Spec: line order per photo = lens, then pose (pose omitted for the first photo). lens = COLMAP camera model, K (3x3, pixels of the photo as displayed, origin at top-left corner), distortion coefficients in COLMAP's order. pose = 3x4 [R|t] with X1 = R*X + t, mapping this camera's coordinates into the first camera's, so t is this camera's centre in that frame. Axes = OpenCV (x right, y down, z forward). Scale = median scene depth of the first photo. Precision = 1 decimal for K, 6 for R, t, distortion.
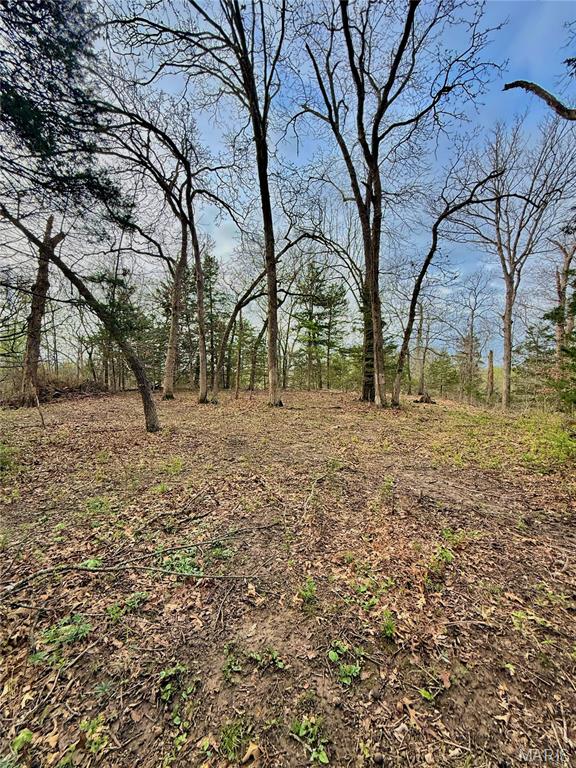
lens RADIAL K [[309.5, 0, 286.7], [0, 309.5, 384.7], [0, 0, 1]] dist [0.002661, 0.000117]
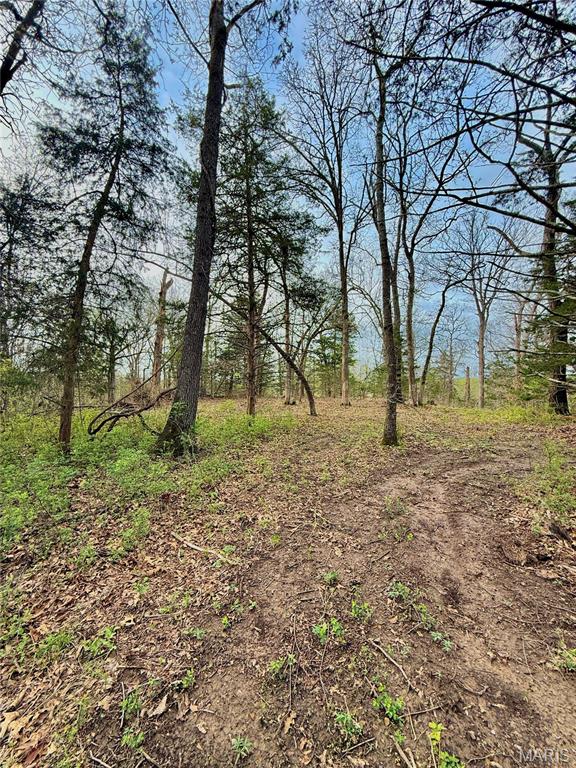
lens RADIAL K [[309.5, 0, 289.1], [0, 309.5, 383.6], [0, 0, 1]] dist [0.002661, 0.000117]
pose [[0.996117, 0.003882, 0.087955, -0.238723], [-0.000720, 0.999353, -0.035958, 0.008342], [-0.088037, 0.035755, 0.995475, -0.264246]]
